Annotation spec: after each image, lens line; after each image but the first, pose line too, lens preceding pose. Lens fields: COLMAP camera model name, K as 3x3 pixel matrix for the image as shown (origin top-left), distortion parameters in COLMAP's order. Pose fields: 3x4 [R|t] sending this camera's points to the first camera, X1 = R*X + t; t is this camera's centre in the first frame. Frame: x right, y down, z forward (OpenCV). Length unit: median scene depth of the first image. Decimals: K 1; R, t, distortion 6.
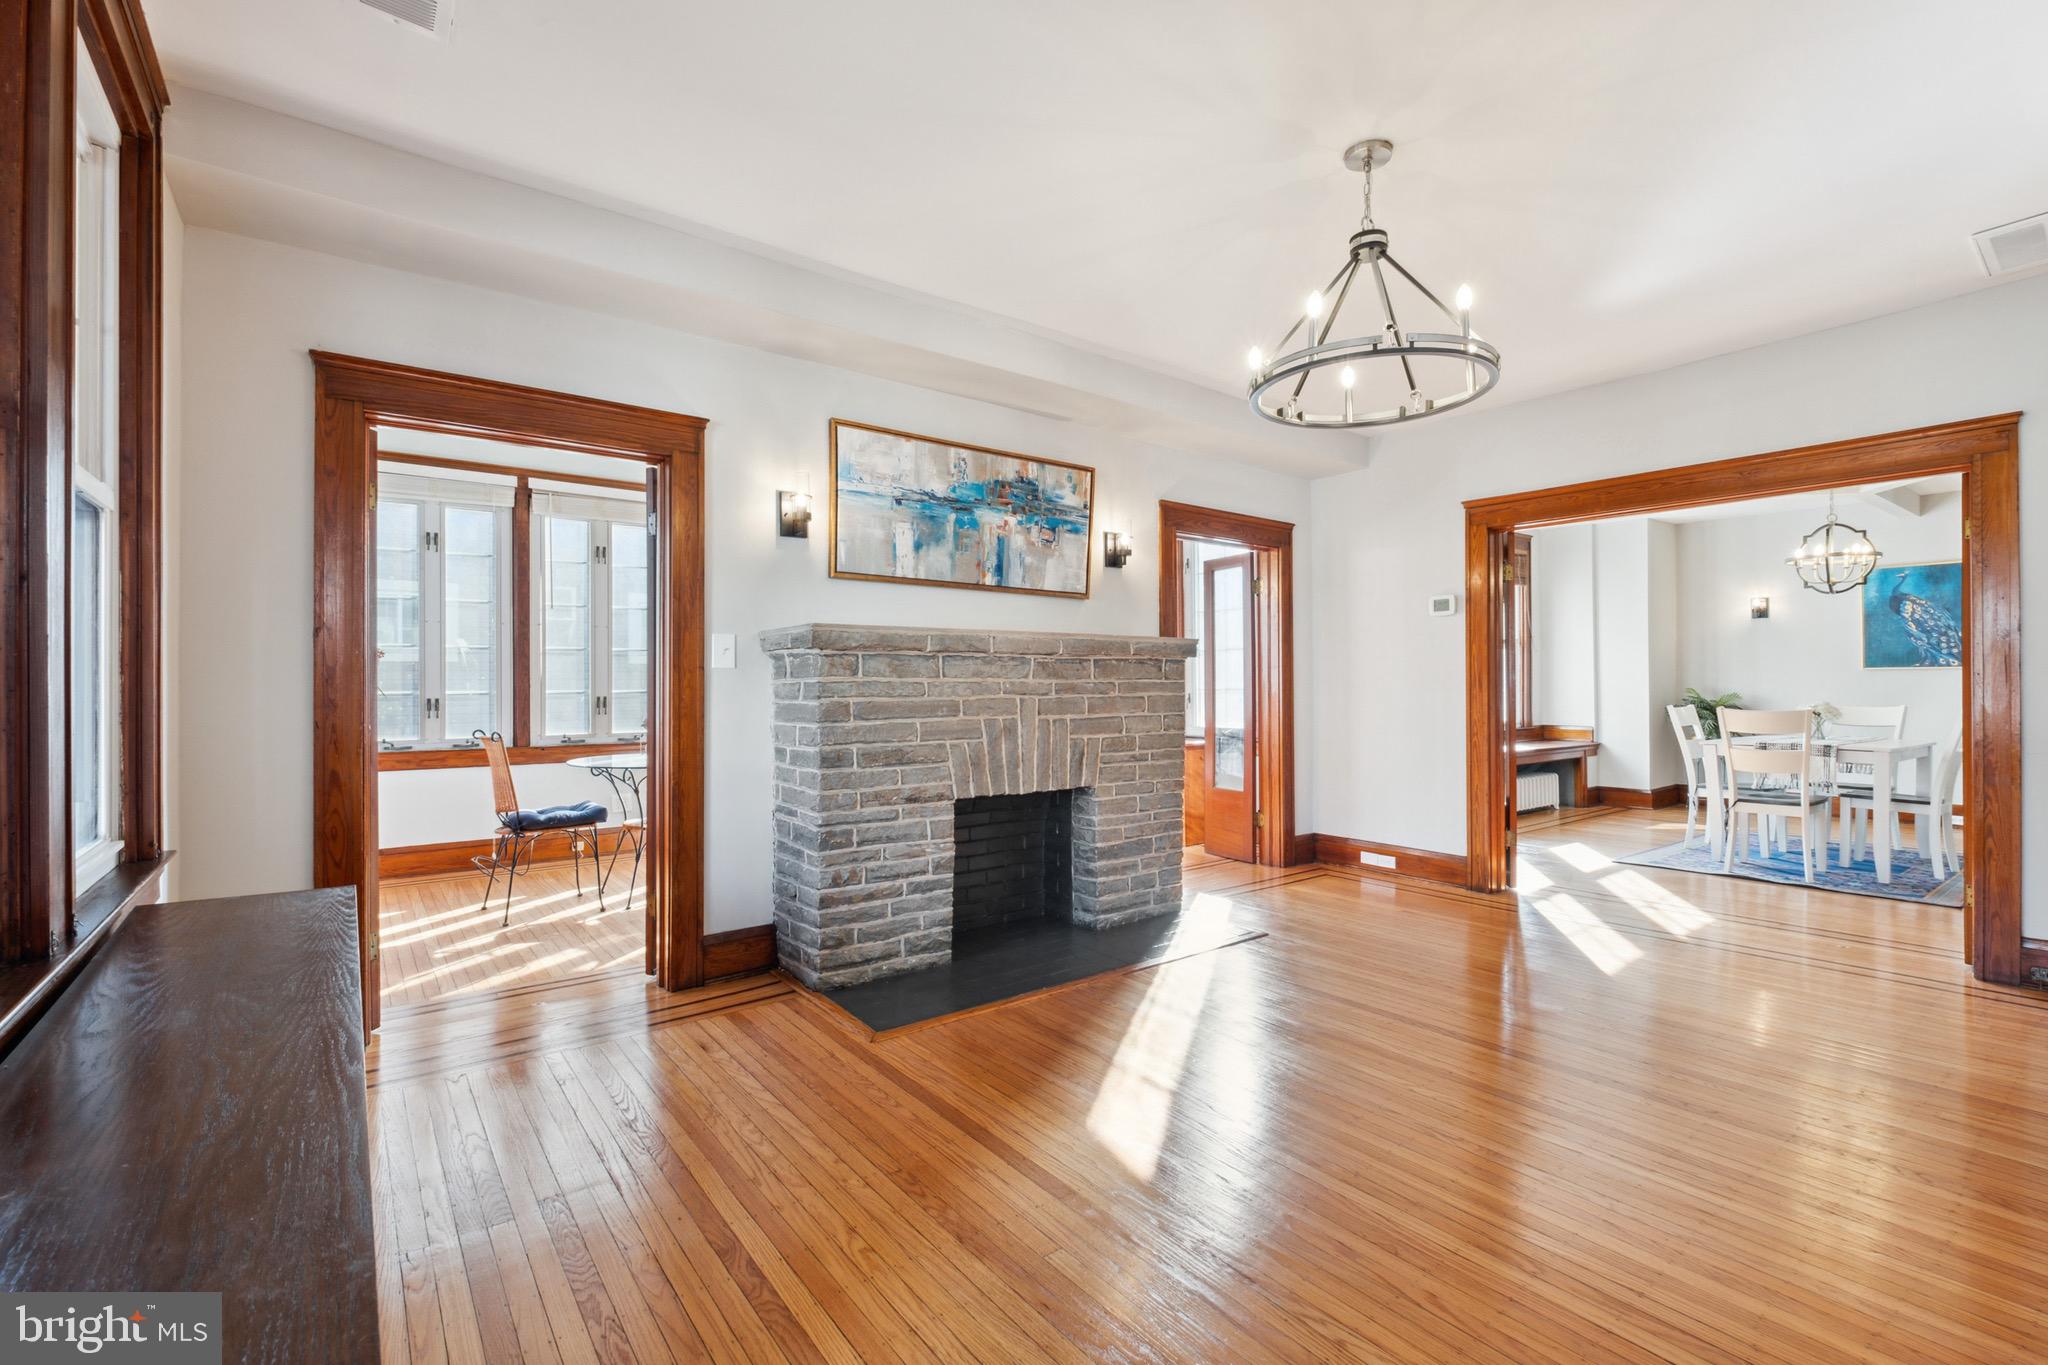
lens RADIAL K [[908.4, 0, 1074.6], [0, 908.4, 671.1], [0, 0, 1]] dist [-0.000810, -0.000265]
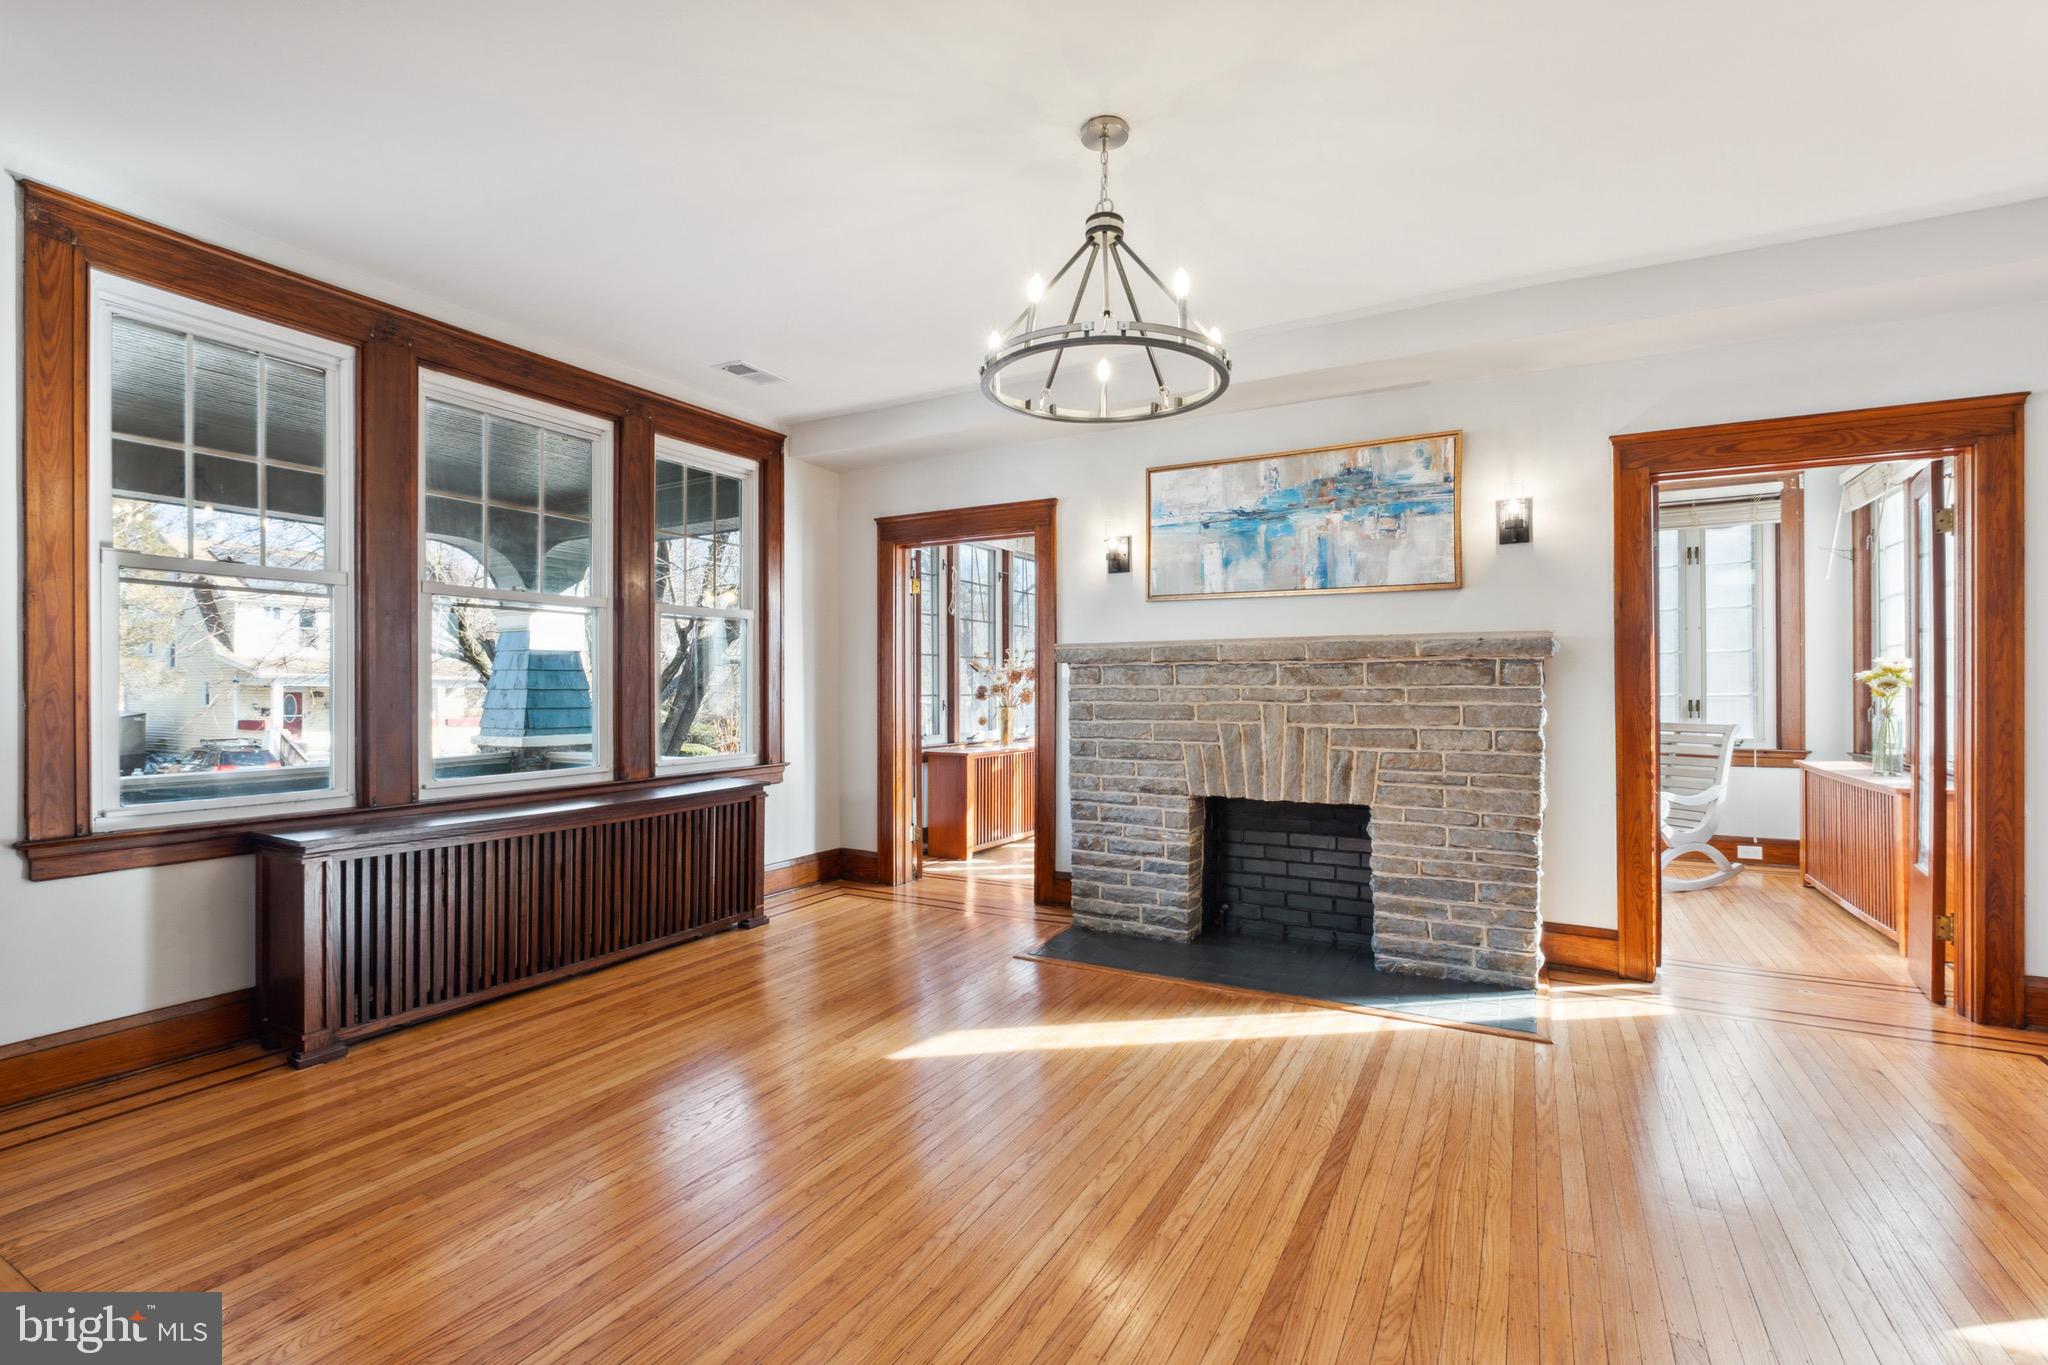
lens RADIAL K [[925.2, 0, 1024.0], [0, 925.2, 682.5], [0, 0, 1]] dist [0.000074, -0.000438]
pose [[0.382766, -0.003934, -0.923837, 0.784740], [0.012926, 0.999916, 0.001098, 0.000926], [0.923755, -0.012362, 0.382785, 0.370692]]
